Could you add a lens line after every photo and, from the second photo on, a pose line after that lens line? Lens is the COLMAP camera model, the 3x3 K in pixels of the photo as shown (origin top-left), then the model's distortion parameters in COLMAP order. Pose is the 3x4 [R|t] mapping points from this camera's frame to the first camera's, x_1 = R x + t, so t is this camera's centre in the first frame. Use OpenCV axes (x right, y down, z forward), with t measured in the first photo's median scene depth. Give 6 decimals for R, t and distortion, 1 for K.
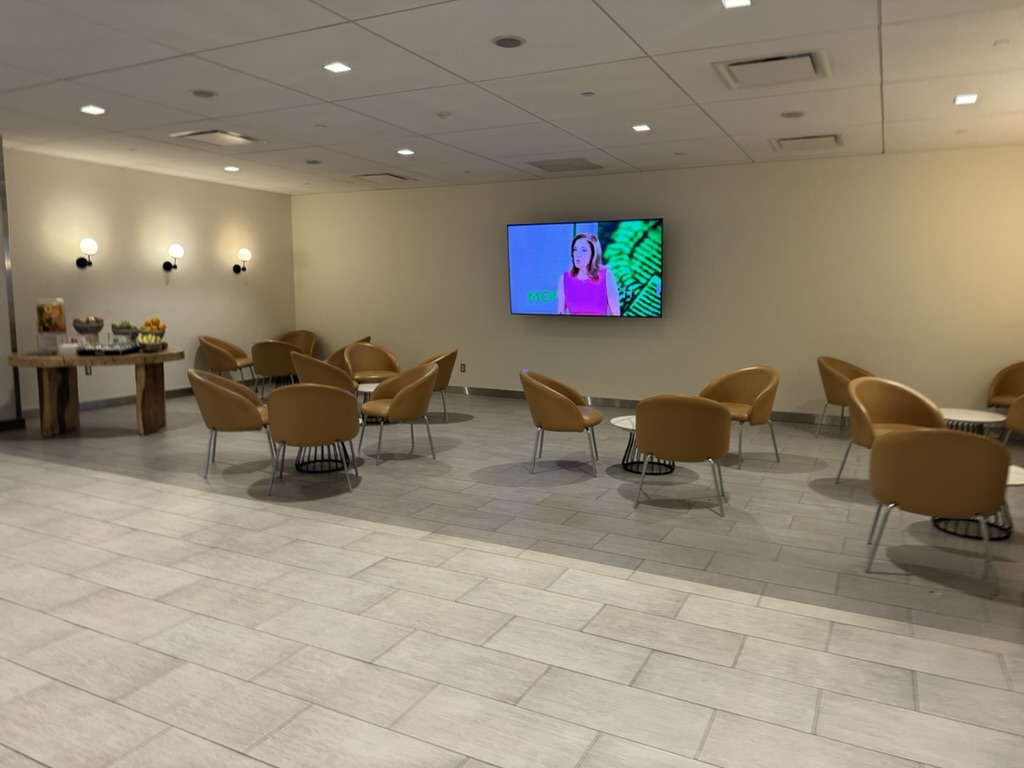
lens RADIAL K [[731.0, 0, 511.0], [0, 731.0, 388.0], [0, 0, 1]] dist [0.019757, -0.024448]
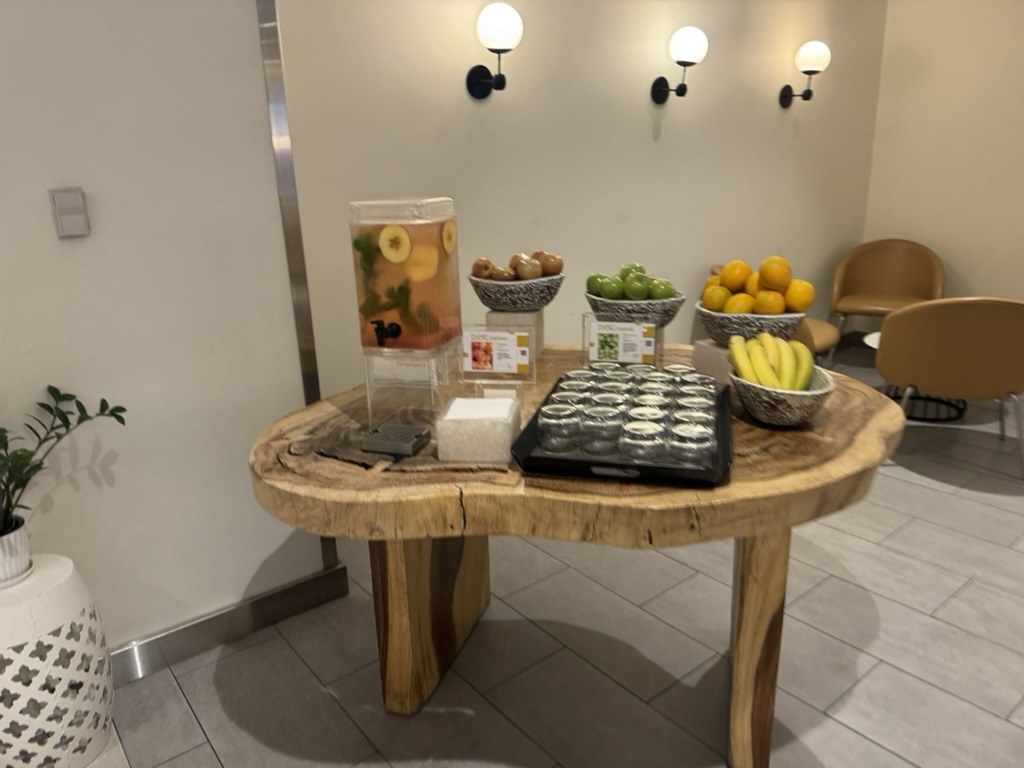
lens RADIAL K [[731.0, 0, 507.2], [0, 731.0, 382.5], [0, 0, 1]] dist [0.019757, -0.024448]
pose [[0.910023, 0.069950, -0.408614, -0.456324], [-0.004260, 0.987187, 0.159509, -0.092332], [0.414536, -0.143416, 0.898661, 0.729287]]
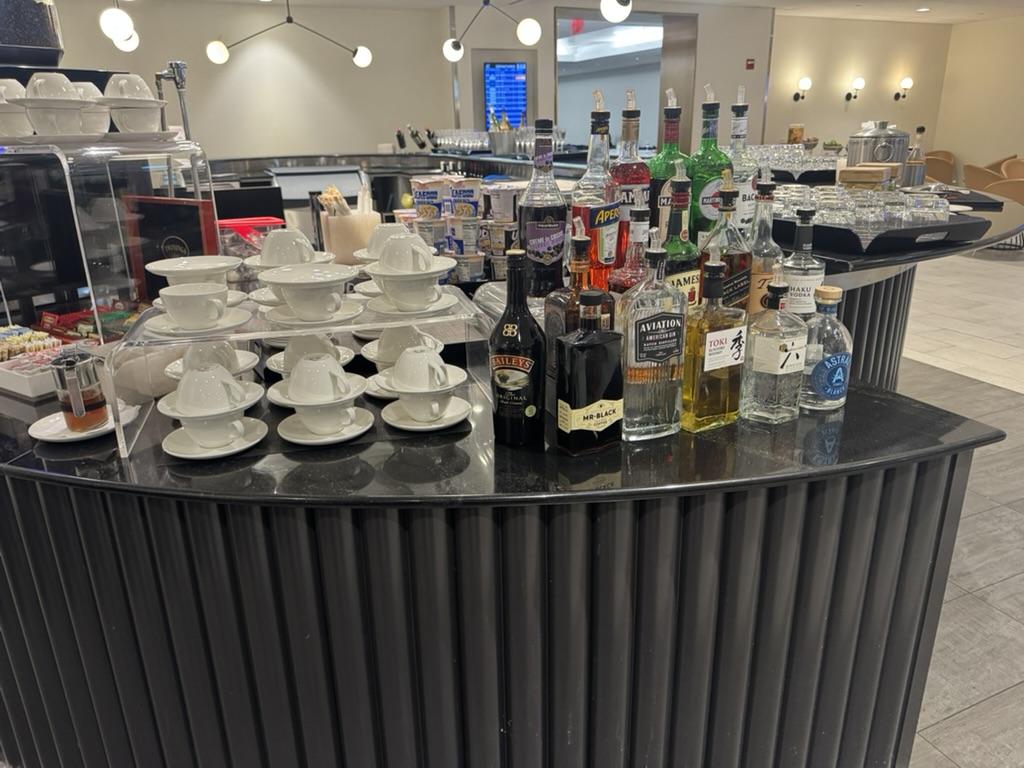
lens RADIAL K [[731.0, 0, 501.7], [0, 731.0, 383.4], [0, 0, 1]] dist [0.019757, -0.024448]
pose [[0.774484, 0.179959, -0.606456, -0.077357], [-0.048954, 0.972857, 0.226168, 0.078640], [0.630696, -0.145475, 0.762273, -0.561690]]
